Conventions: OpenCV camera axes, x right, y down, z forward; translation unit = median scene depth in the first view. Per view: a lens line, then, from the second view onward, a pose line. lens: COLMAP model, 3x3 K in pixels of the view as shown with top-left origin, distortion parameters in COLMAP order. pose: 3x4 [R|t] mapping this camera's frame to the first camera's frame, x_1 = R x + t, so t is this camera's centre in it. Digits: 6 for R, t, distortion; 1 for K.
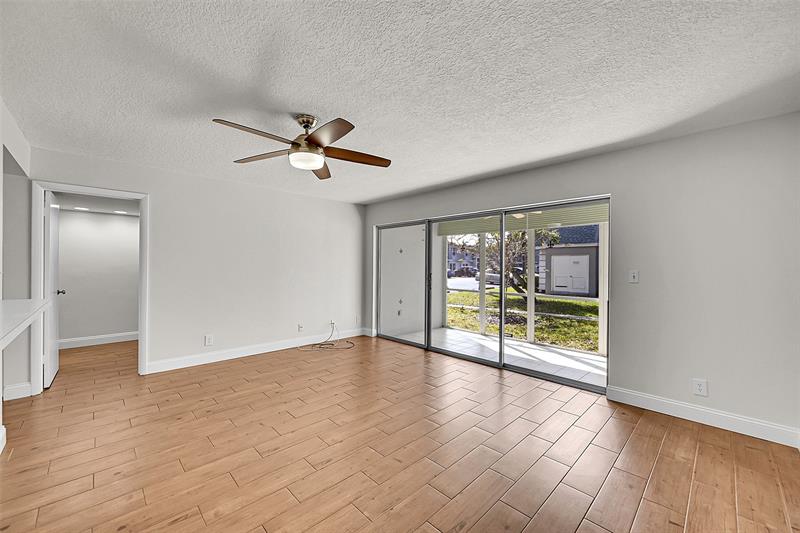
lens RADIAL K [[316.7, 0, 397.4], [0, 316.7, 269.9], [0, 0, 1]] dist [-0.000584, 0.000347]
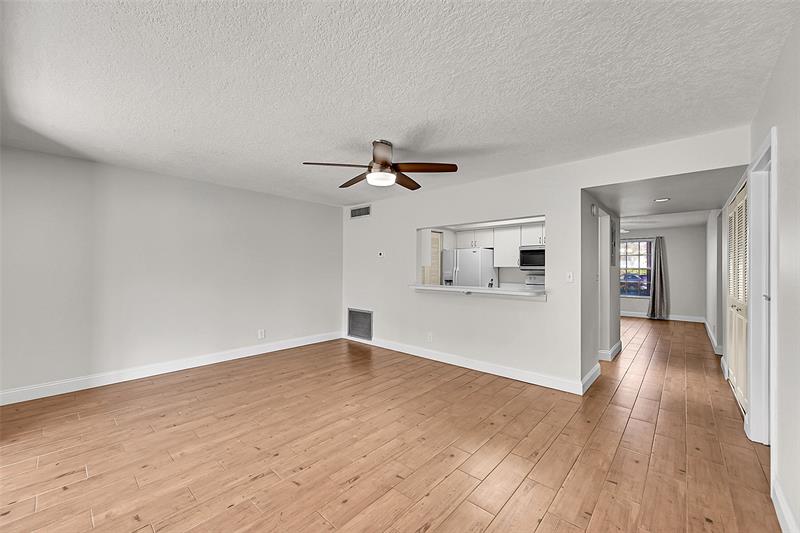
lens RADIAL K [[316.7, 0, 401.0], [0, 316.7, 267.4], [0, 0, 1]] dist [-0.000584, 0.000347]
pose [[-0.997424, -0.003051, -0.071665, -0.220621], [-0.003297, 0.999989, 0.003315, -0.025296], [0.071654, 0.003542, -0.997423, 1.686854]]
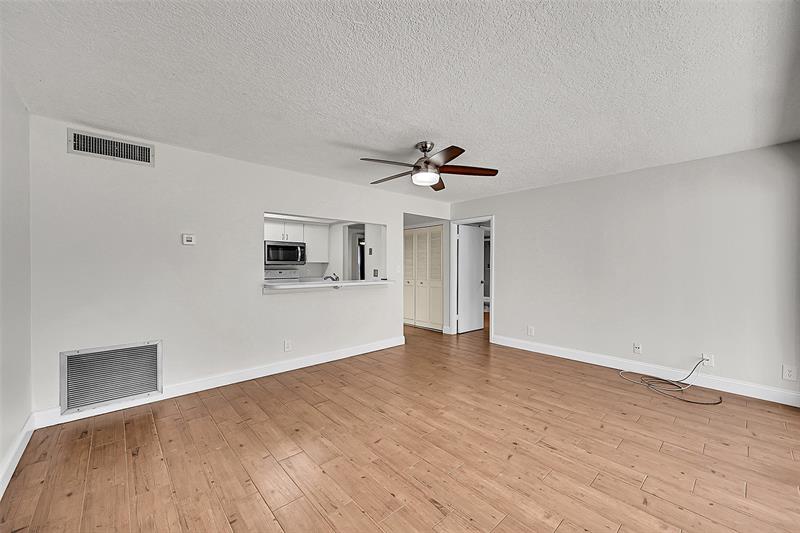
lens RADIAL K [[316.7, 0, 397.6], [0, 316.7, 260.4], [0, 0, 1]] dist [-0.000584, 0.000347]
pose [[-0.026826, -0.013917, -0.999543, 0.743820], [-0.012160, 0.999834, -0.013595, -0.015295], [0.999566, 0.011790, -0.026991, 0.714157]]
